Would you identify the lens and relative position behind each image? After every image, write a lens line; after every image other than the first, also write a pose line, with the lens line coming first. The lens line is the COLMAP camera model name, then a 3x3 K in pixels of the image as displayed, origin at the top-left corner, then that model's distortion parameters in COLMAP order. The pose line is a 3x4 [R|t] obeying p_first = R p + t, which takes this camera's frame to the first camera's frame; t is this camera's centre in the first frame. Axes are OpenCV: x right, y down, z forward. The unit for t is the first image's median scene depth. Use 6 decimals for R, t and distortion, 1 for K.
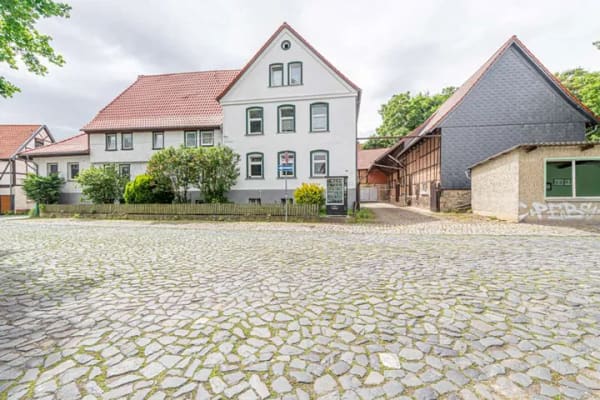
lens RADIAL K [[256.8, 0, 298.8], [0, 256.8, 197.9], [0, 0, 1]] dist [-0.003895, -0.000013]
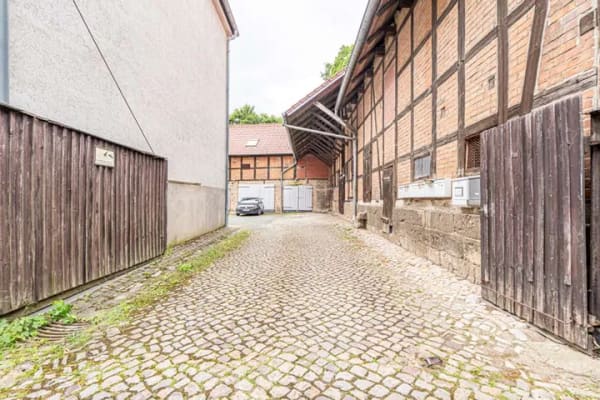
lens RADIAL K [[256.8, 0, 301.8], [0, 256.8, 200.9], [0, 0, 1]] dist [-0.003895, -0.000013]
pose [[0.985833, 0.010939, 0.167371, 0.154362], [-0.009927, 0.999927, -0.006884, -0.003410], [-0.167434, 0.005125, 0.985870, 0.357367]]
